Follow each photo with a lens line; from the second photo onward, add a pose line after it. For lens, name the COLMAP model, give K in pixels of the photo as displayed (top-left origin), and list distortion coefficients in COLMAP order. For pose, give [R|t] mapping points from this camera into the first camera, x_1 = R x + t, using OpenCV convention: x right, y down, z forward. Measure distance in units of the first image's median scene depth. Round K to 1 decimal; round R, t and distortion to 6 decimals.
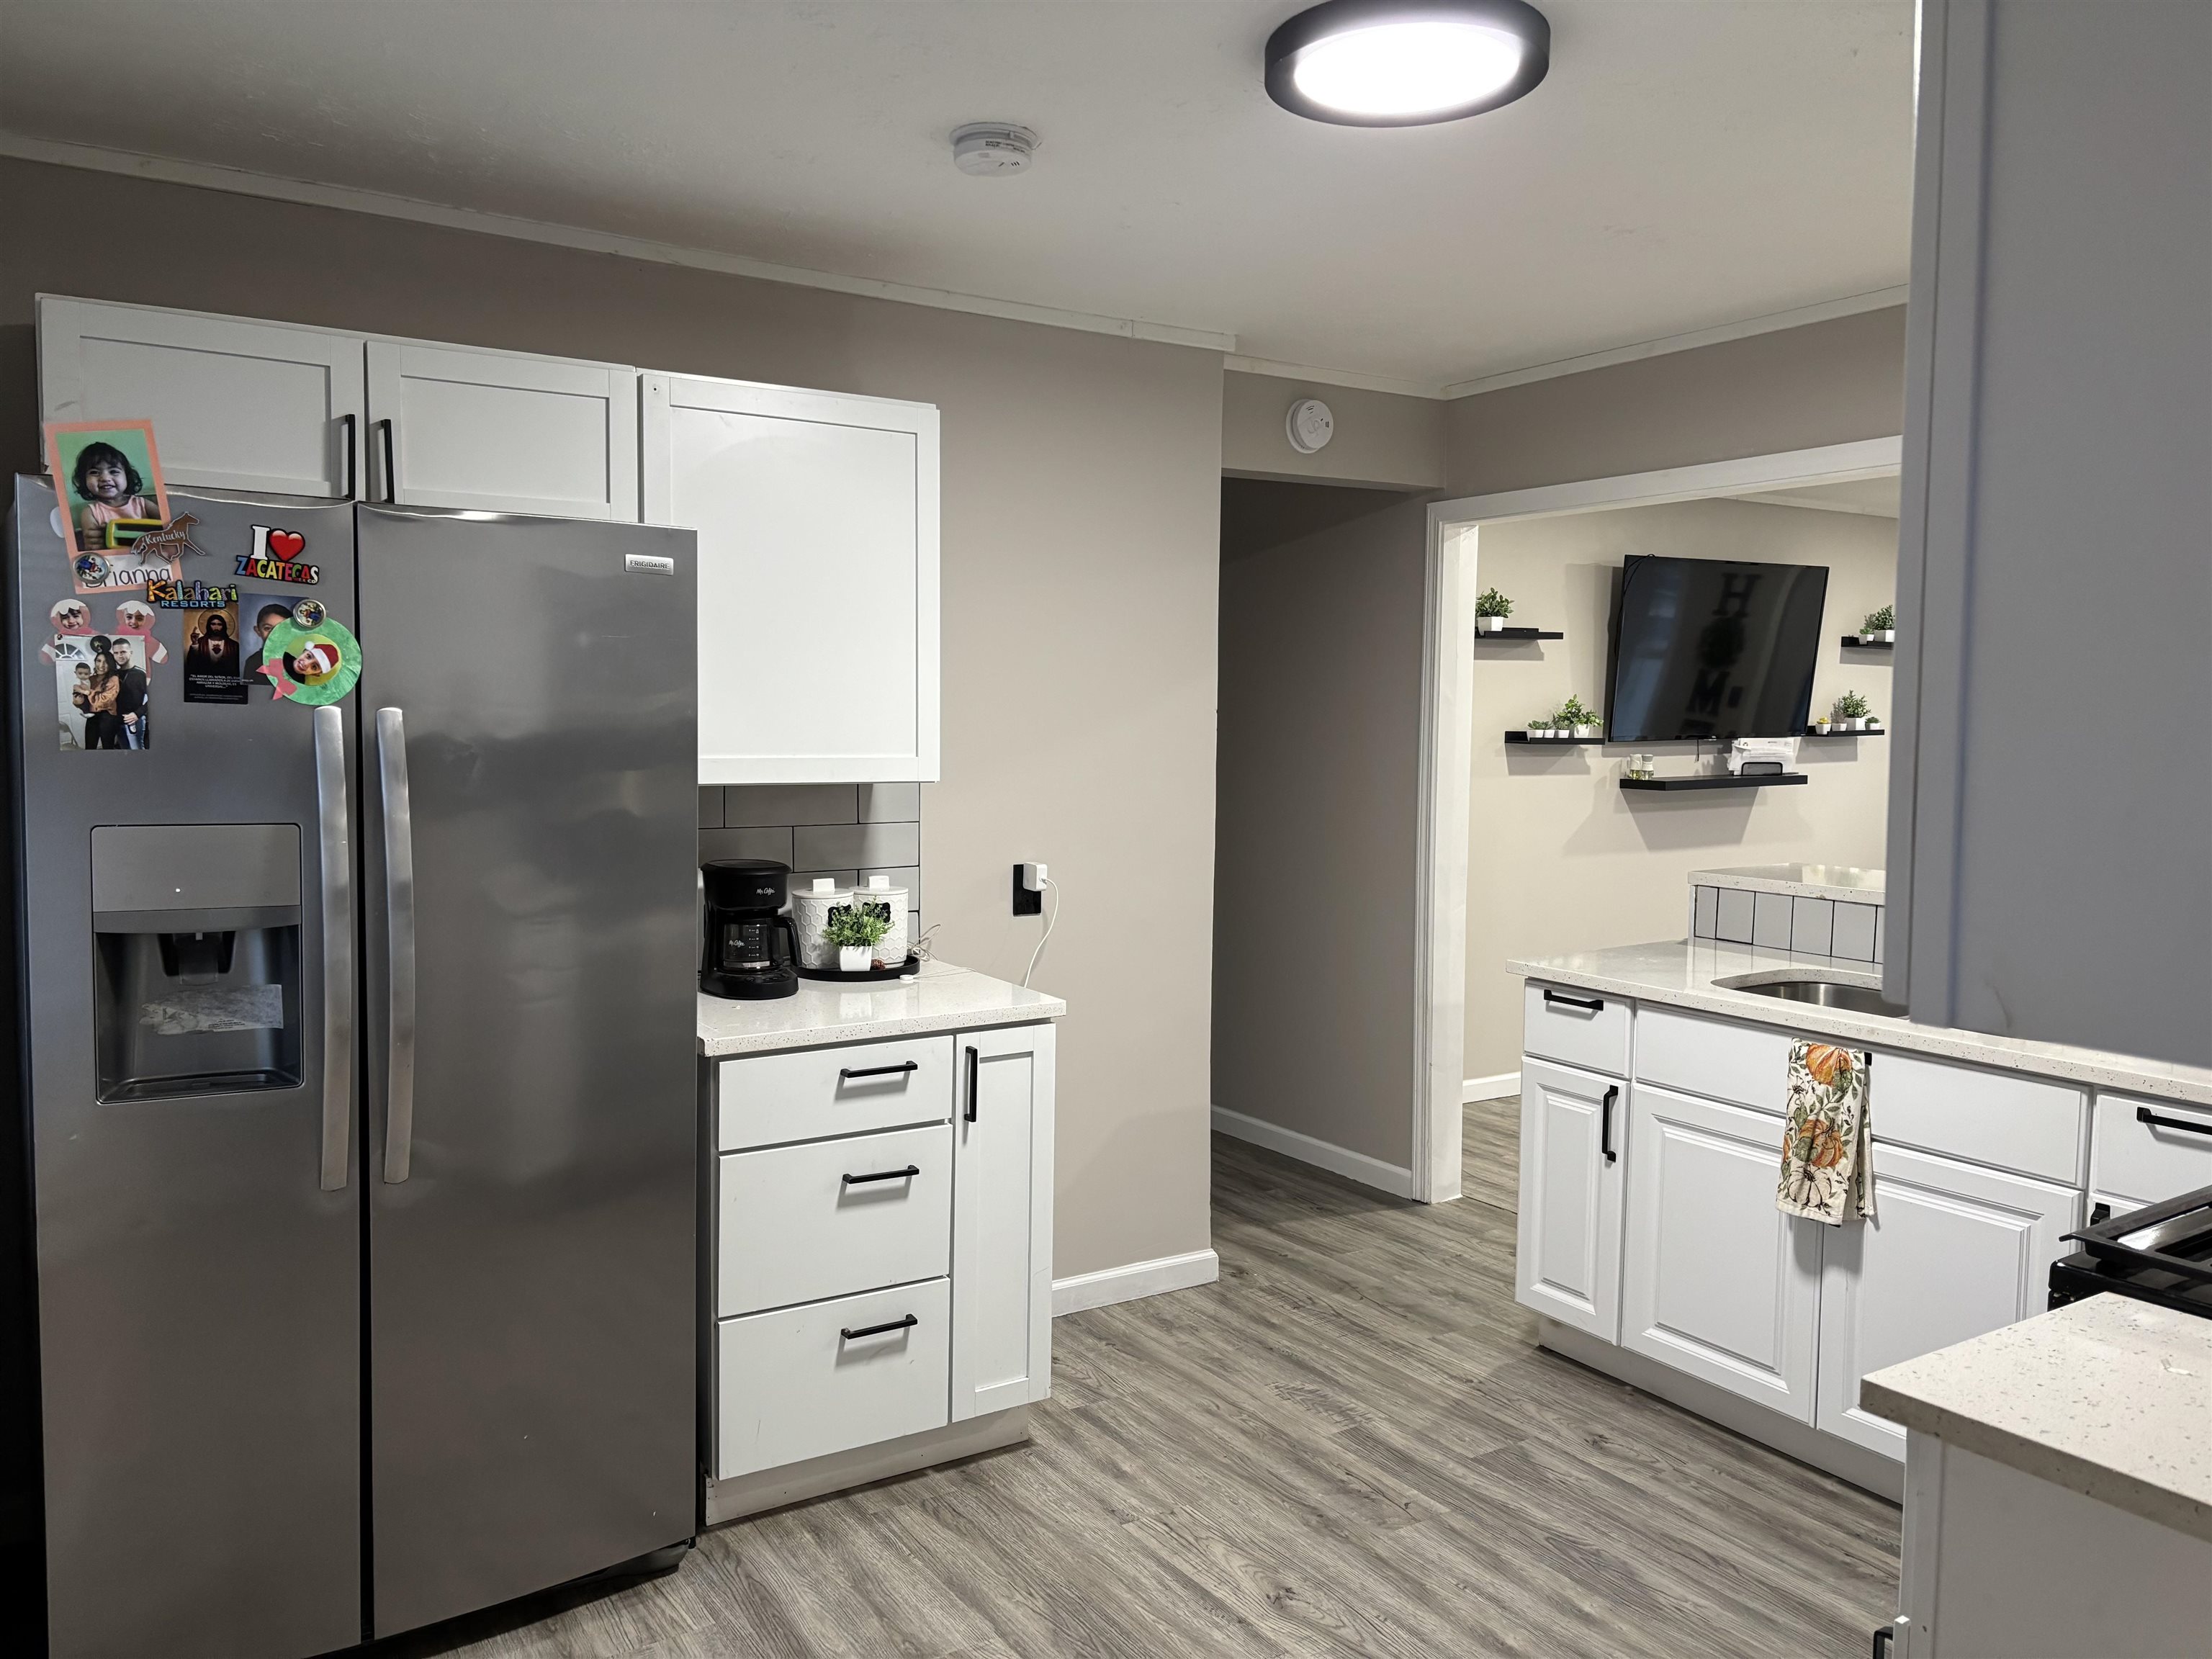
lens RADIAL K [[1666.4, 0, 1121.3], [0, 1666.4, 825.8], [0, 0, 1]] dist [0.003101, -0.001471]
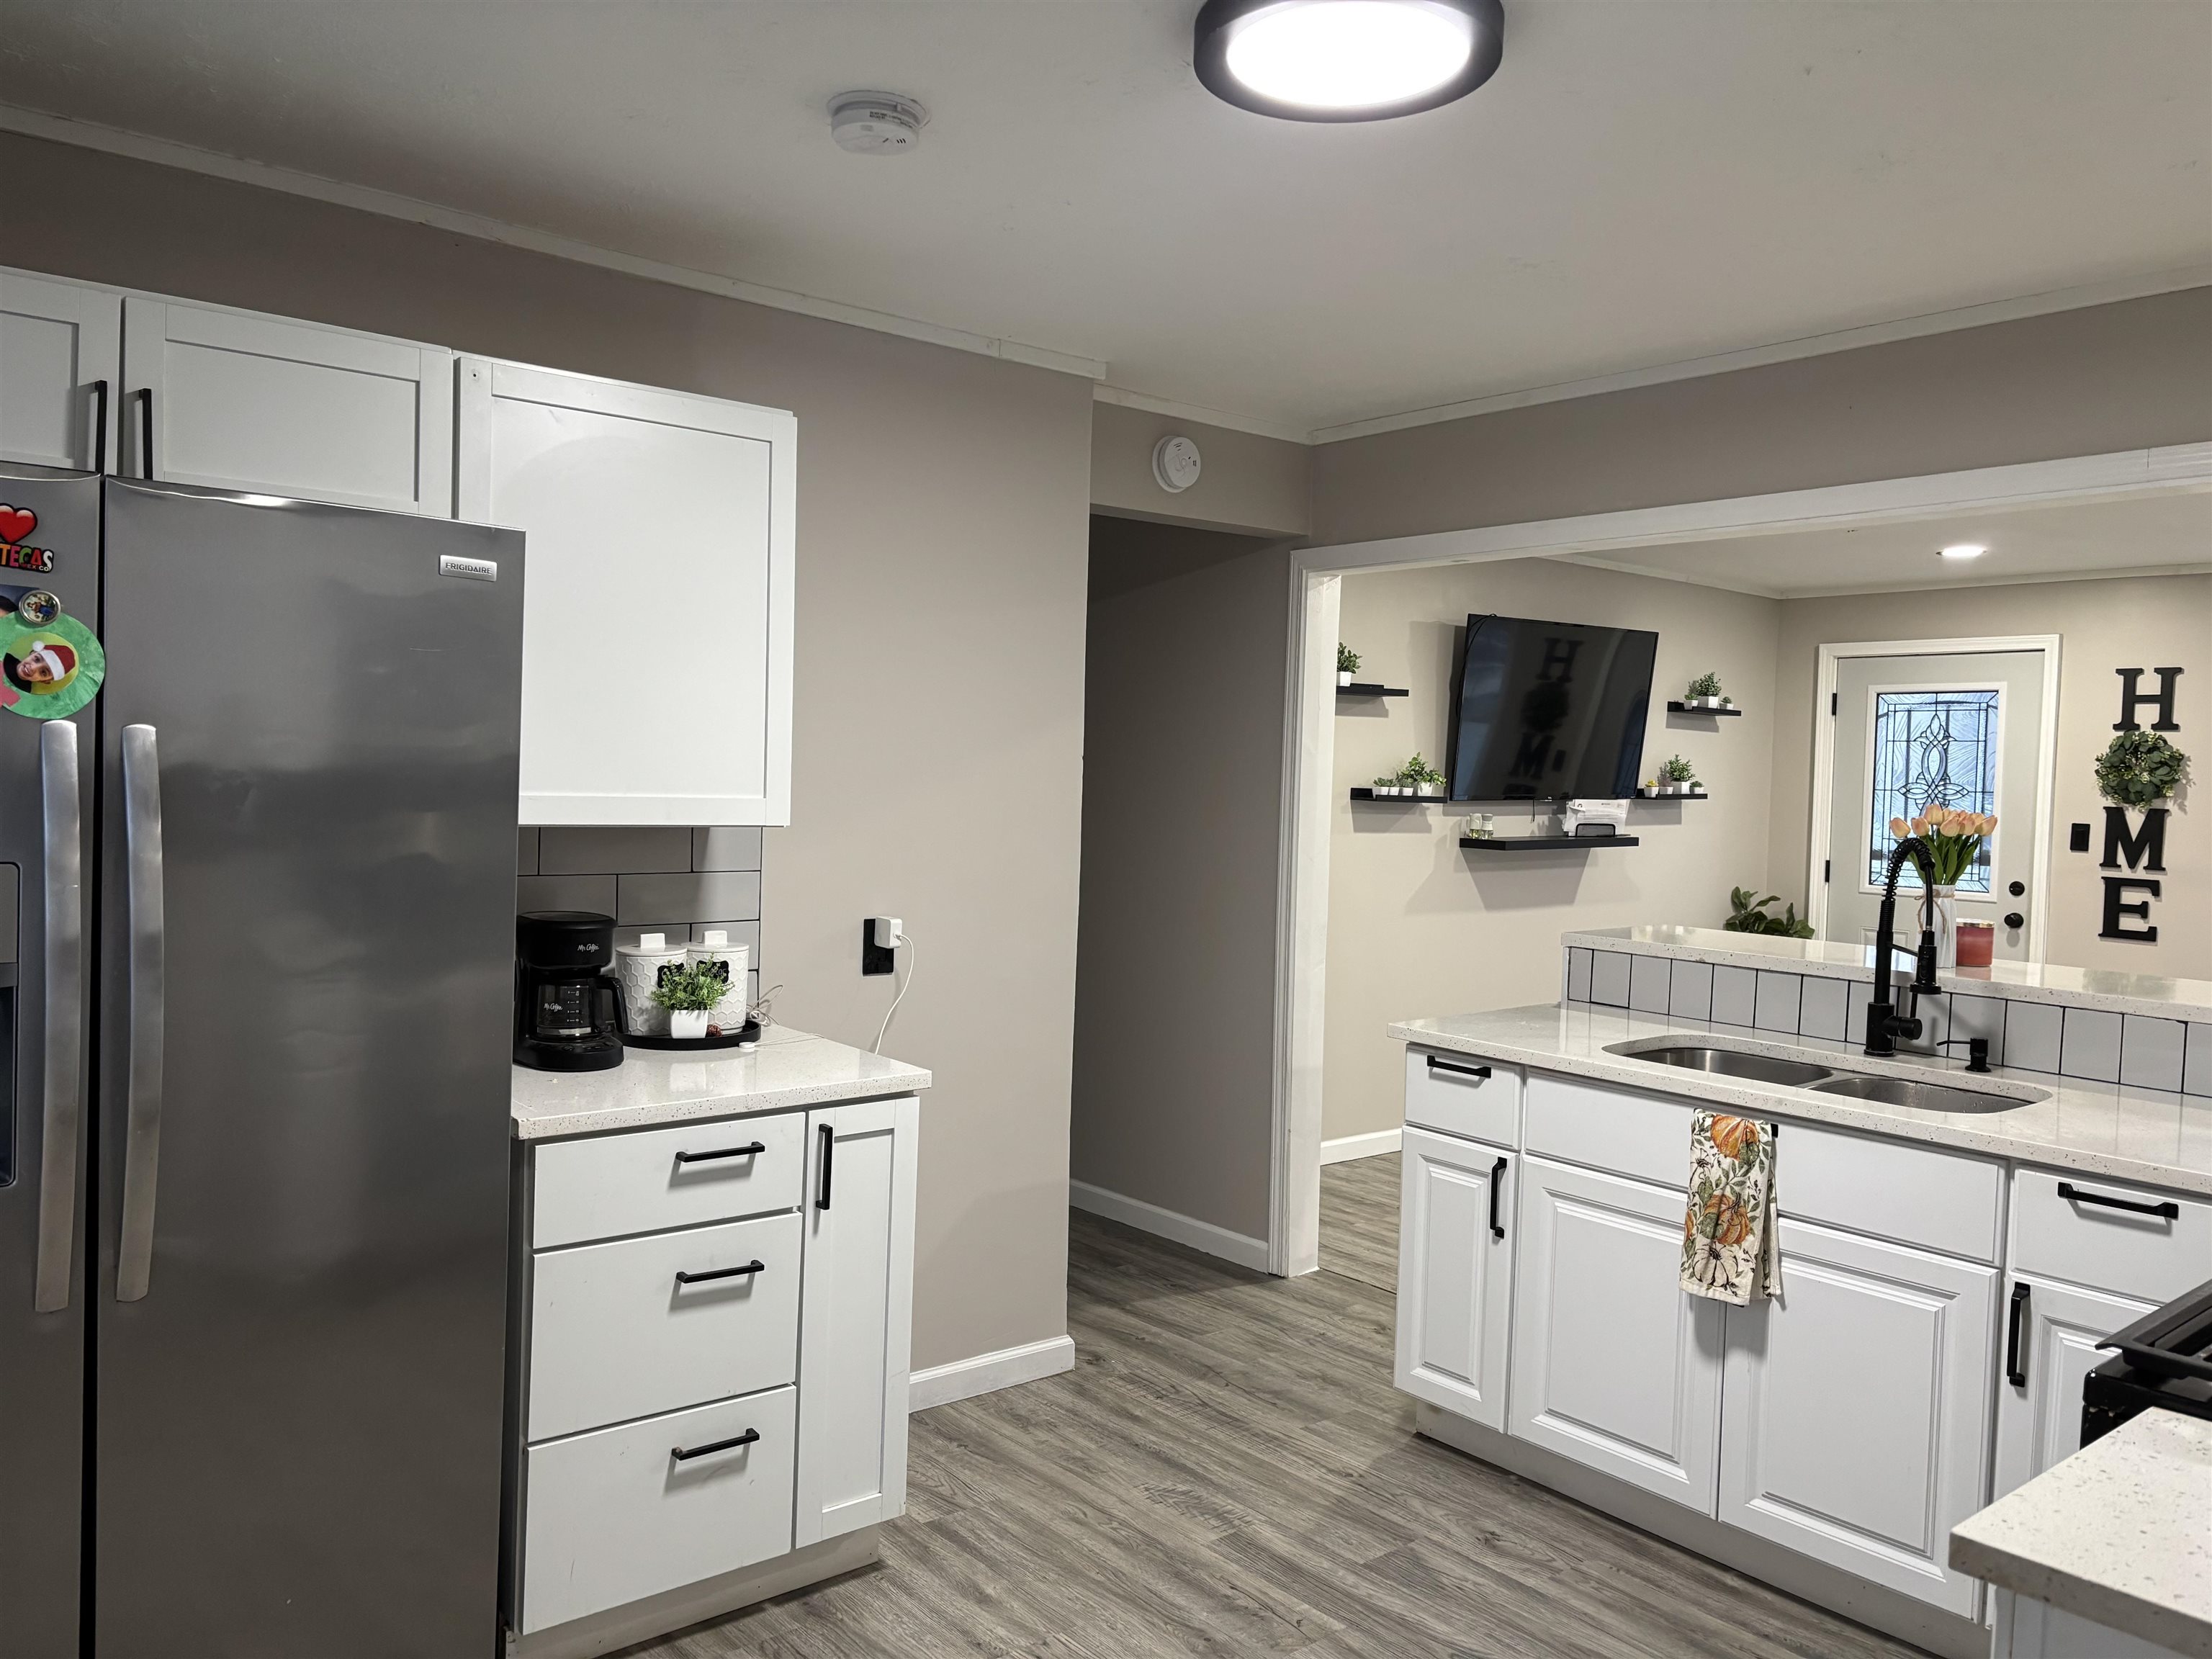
lens RADIAL K [[1666.4, 0, 1139.6], [0, 1666.4, 833.2], [0, 0, 1]] dist [0.003101, -0.001471]
pose [[0.992121, 0.015253, 0.124353, -0.032969], [-0.011679, 0.999499, -0.029424, 0.001060], [-0.124740, 0.027740, 0.991802, 0.080065]]
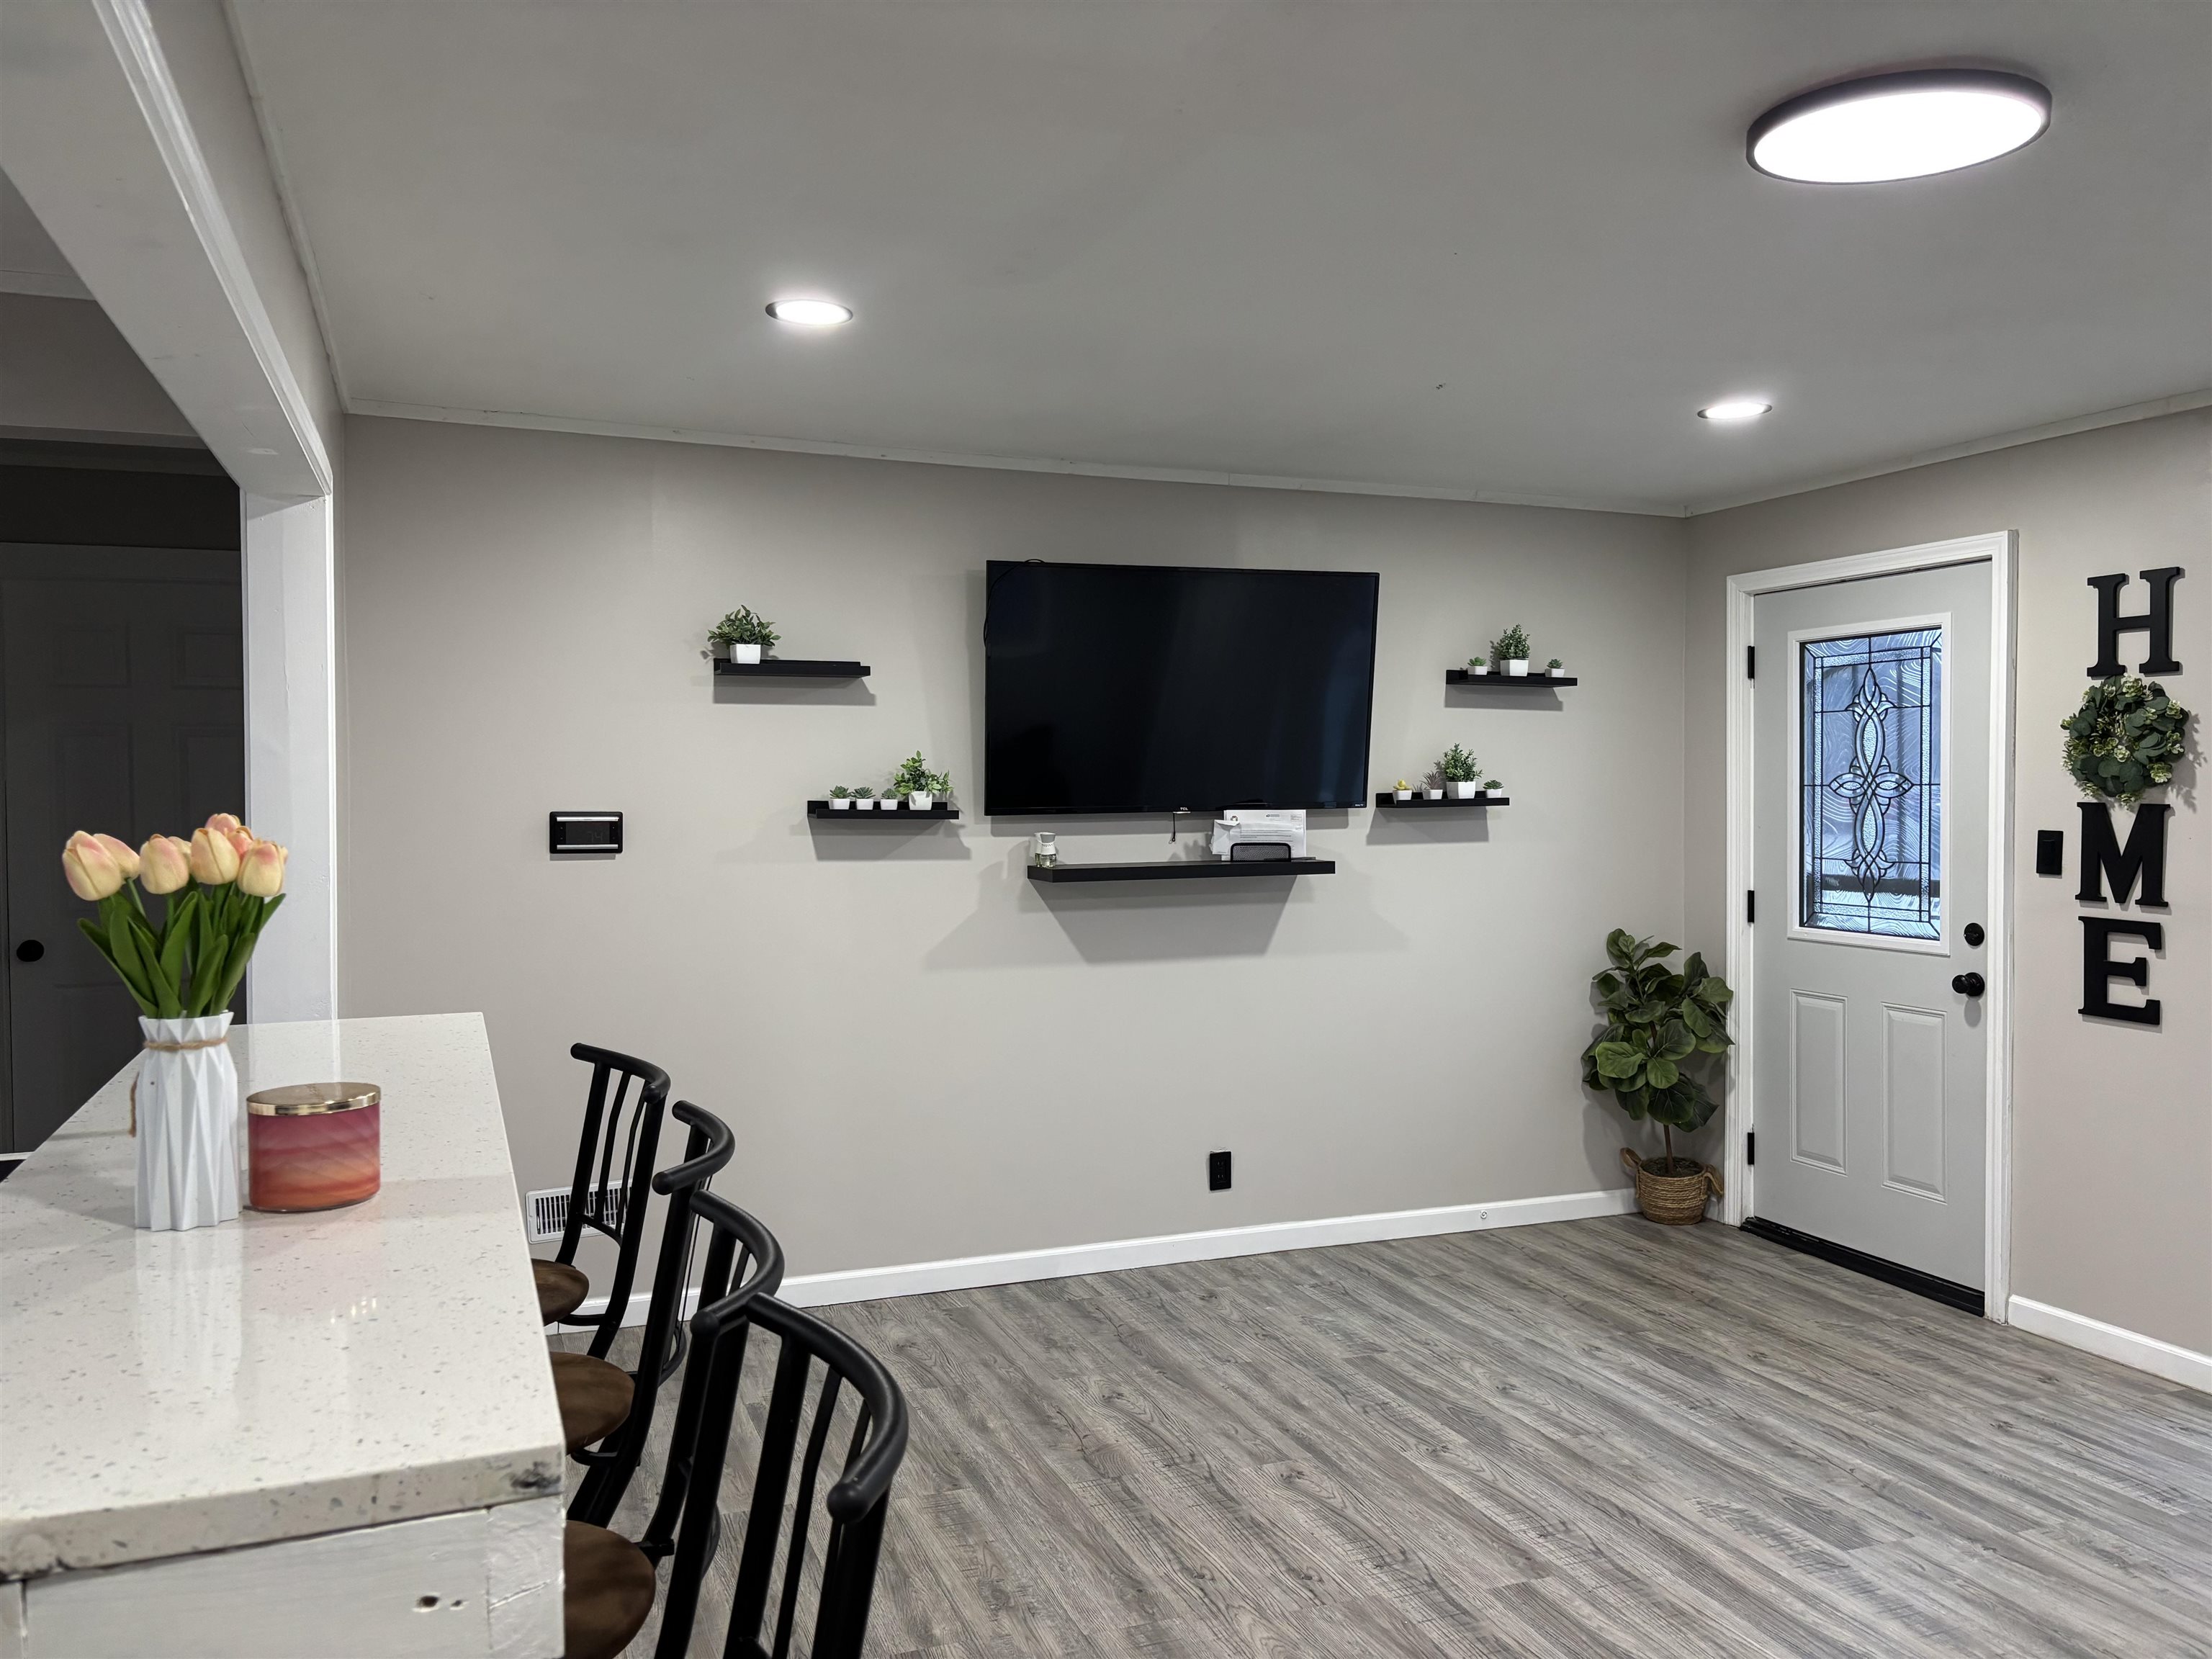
lens RADIAL K [[1666.4, 0, 1100.6], [0, 1666.4, 820.7], [0, 0, 1]] dist [0.003101, -0.001471]
pose [[0.977092, -0.001965, -0.212808, 1.078152], [-0.008585, 0.998780, -0.048636, -0.027788], [0.212643, 0.049349, 0.975883, 0.645050]]
